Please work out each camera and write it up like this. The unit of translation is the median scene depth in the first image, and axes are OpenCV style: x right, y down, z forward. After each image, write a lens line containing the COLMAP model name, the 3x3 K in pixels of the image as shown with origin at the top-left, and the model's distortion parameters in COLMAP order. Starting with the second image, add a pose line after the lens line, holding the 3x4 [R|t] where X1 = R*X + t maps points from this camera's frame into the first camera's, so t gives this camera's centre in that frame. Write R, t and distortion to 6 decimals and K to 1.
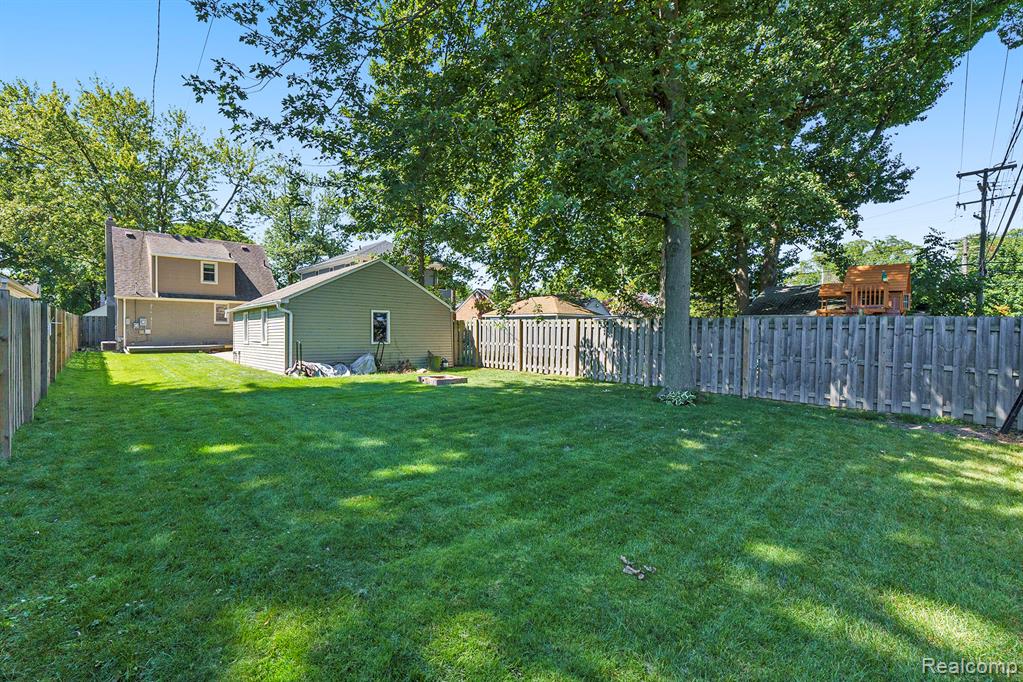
lens RADIAL K [[442.2, 0, 504.8], [0, 442.2, 338.1], [0, 0, 1]] dist [0.020555, 0.000079]
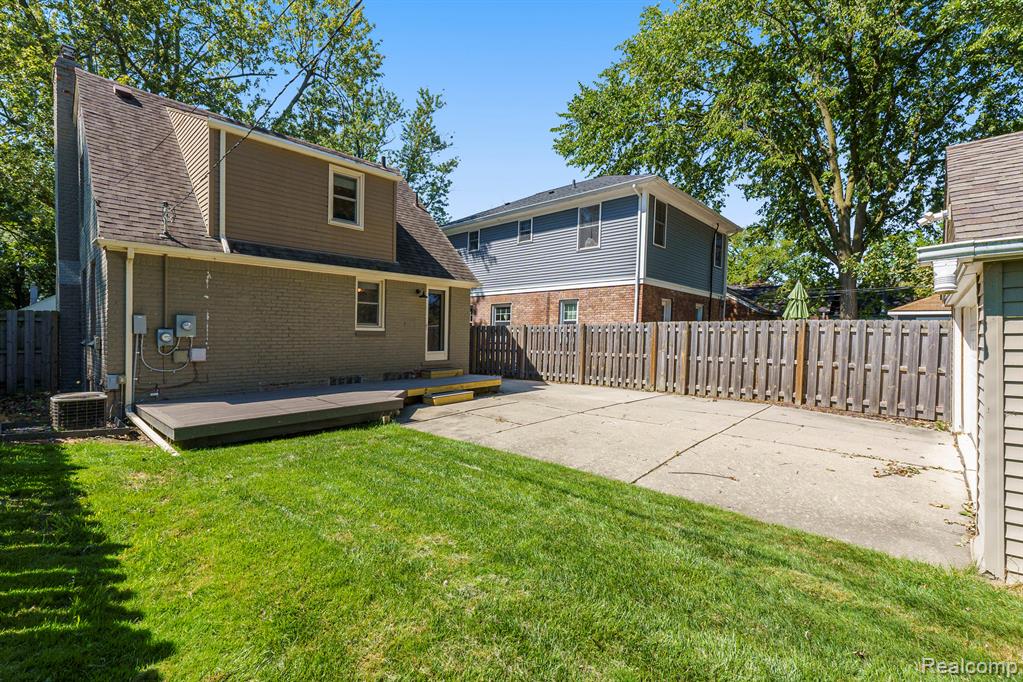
lens RADIAL K [[442.2, 0, 510.3], [0, 442.2, 340.5], [0, 0, 1]] dist [0.020555, 0.000079]
pose [[0.996394, -0.002260, 0.084816, -0.552354], [0.002321, 0.999997, -0.000626, -0.022934], [-0.084815, 0.000820, 0.996396, 0.603163]]
